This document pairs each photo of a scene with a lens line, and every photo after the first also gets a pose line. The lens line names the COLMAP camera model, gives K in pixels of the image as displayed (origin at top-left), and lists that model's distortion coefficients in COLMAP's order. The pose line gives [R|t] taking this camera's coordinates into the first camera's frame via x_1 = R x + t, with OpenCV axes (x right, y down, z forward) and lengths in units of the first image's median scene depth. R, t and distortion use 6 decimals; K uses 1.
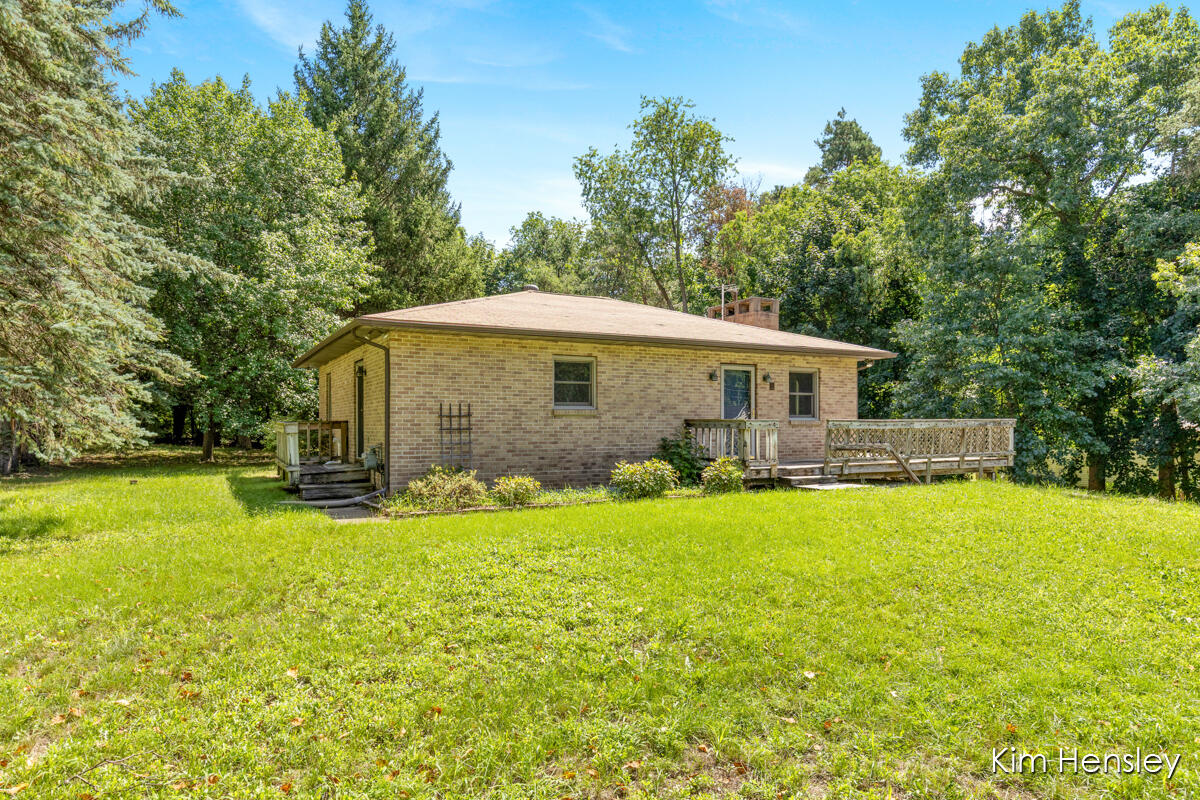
lens RADIAL K [[762.9, 0, 598.6], [0, 762.9, 393.5], [0, 0, 1]] dist [0.003142, 0.001951]
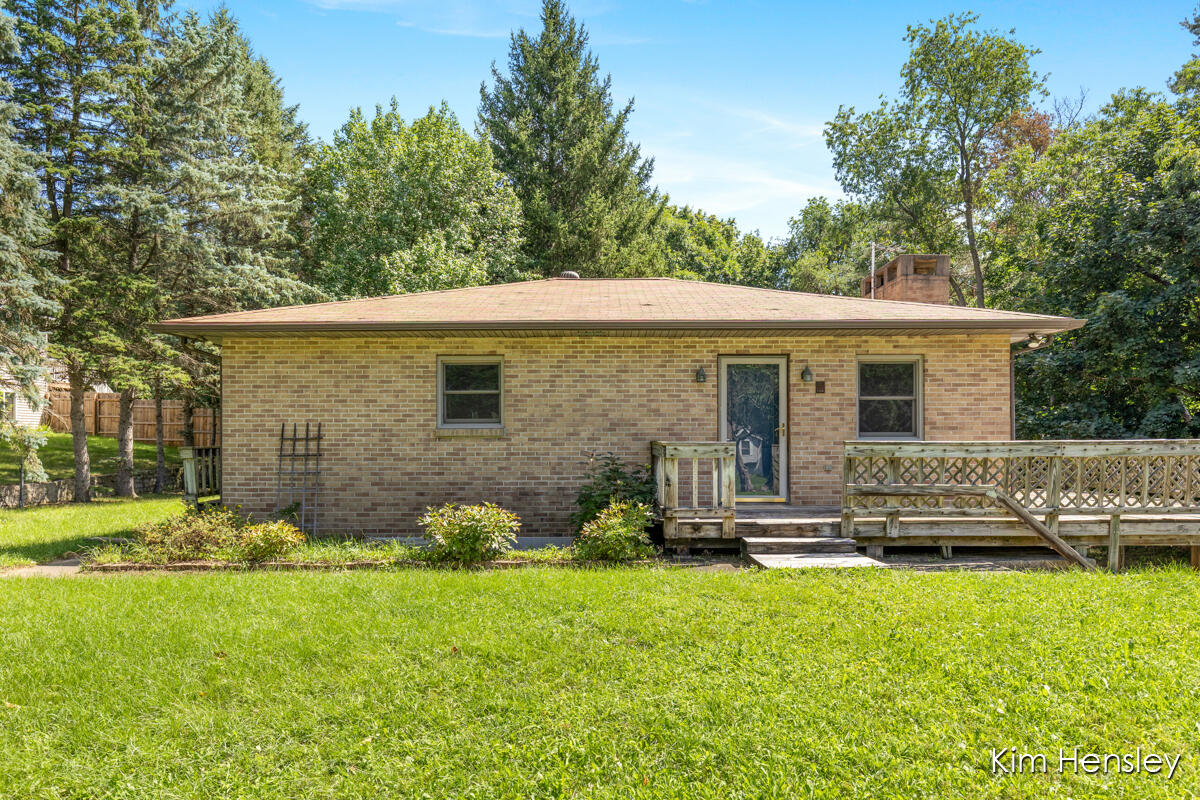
lens RADIAL K [[762.9, 0, 600.7], [0, 762.9, 412.5], [0, 0, 1]] dist [0.003142, 0.001951]
pose [[0.871841, -0.020629, -0.489355, 0.418370], [0.022500, 0.999745, -0.002059, 0.009413], [0.489272, -0.009215, 0.872082, 0.405035]]
